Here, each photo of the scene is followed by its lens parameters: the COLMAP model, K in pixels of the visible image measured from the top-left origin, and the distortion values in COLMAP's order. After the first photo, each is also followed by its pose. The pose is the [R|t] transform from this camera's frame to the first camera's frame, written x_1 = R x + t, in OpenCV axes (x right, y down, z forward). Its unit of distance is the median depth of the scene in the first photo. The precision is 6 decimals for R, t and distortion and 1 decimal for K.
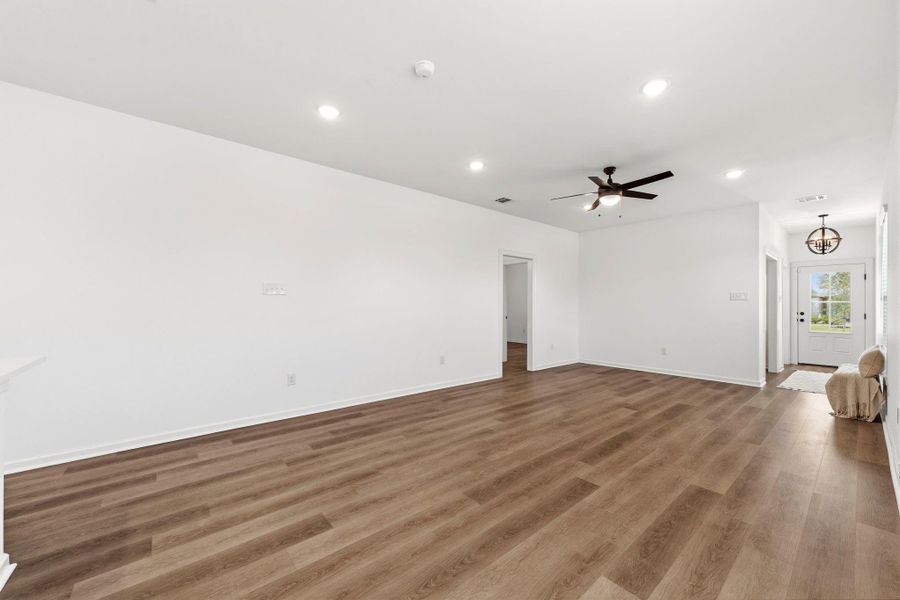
lens RADIAL K [[347.3, 0, 457.2], [0, 347.3, 303.5], [0, 0, 1]] dist [0.002736, 0.000745]
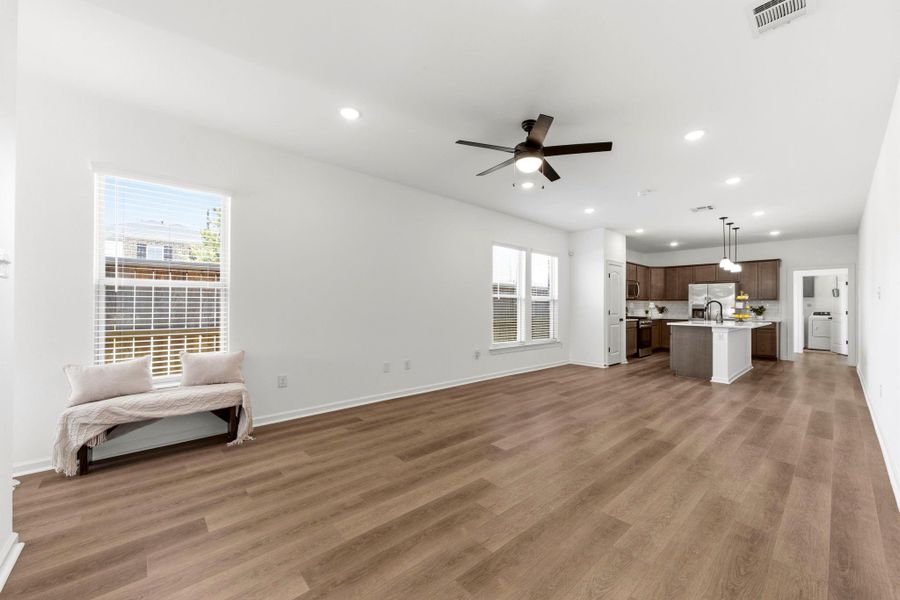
lens RADIAL K [[347.3, 0, 456.2], [0, 347.3, 301.0], [0, 0, 1]] dist [0.002736, 0.000745]
pose [[-0.999598, -0.014932, -0.024116, 0.651557], [-0.014411, 0.999662, -0.021651, 0.015789], [0.024431, -0.021295, -0.999475, 1.863694]]
